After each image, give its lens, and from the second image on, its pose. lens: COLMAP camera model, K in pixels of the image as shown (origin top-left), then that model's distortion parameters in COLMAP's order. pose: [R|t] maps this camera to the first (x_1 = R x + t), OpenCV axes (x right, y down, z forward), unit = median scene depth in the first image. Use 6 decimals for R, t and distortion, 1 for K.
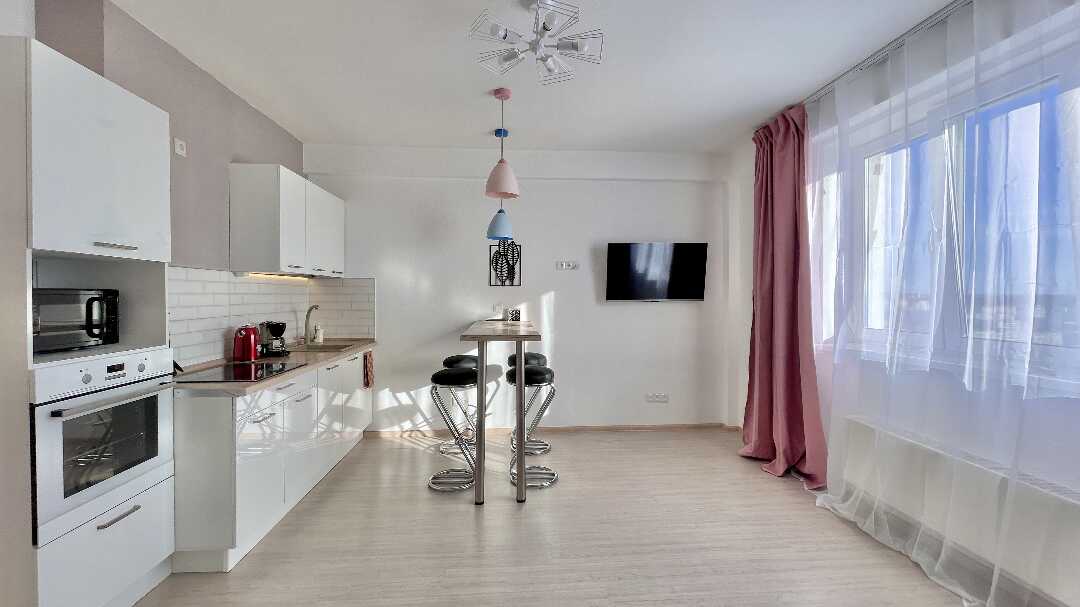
lens RADIAL K [[422.0, 0, 535.0], [0, 422.0, 310.1], [0, 0, 1]] dist [-0.001339, -0.000132]
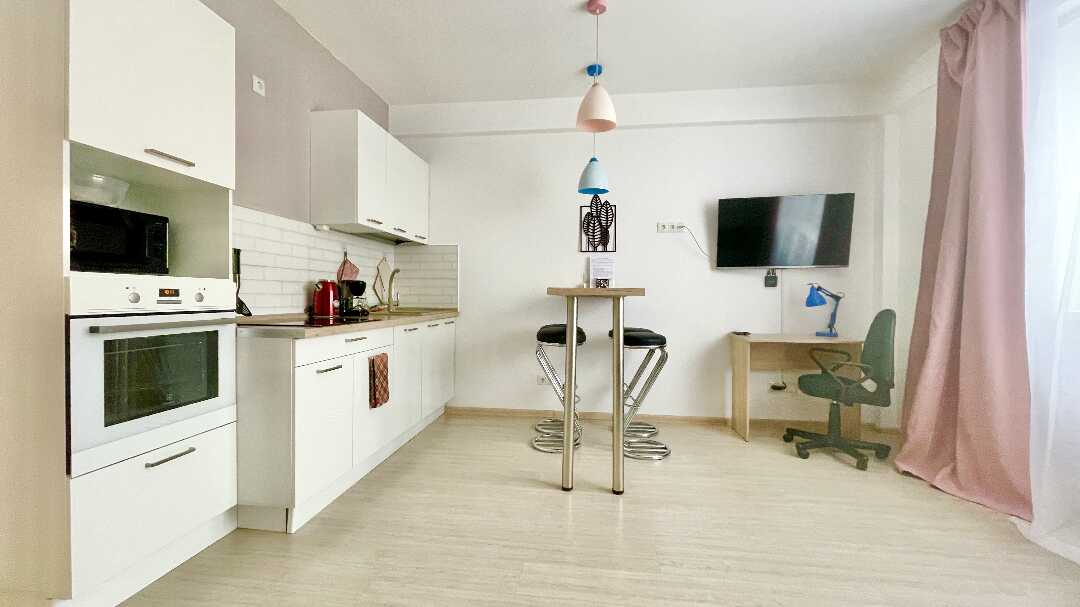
lens RADIAL K [[434.8, 0, 535.6], [0, 434.8, 302.6], [0, 0, 1]] dist [-0.016124, 0.008636]
pose [[0.978669, 0.005944, -0.205356, -0.017158], [-0.006400, 0.999978, -0.001558, 0.084627], [0.205342, 0.002839, 0.978686, 0.136933]]
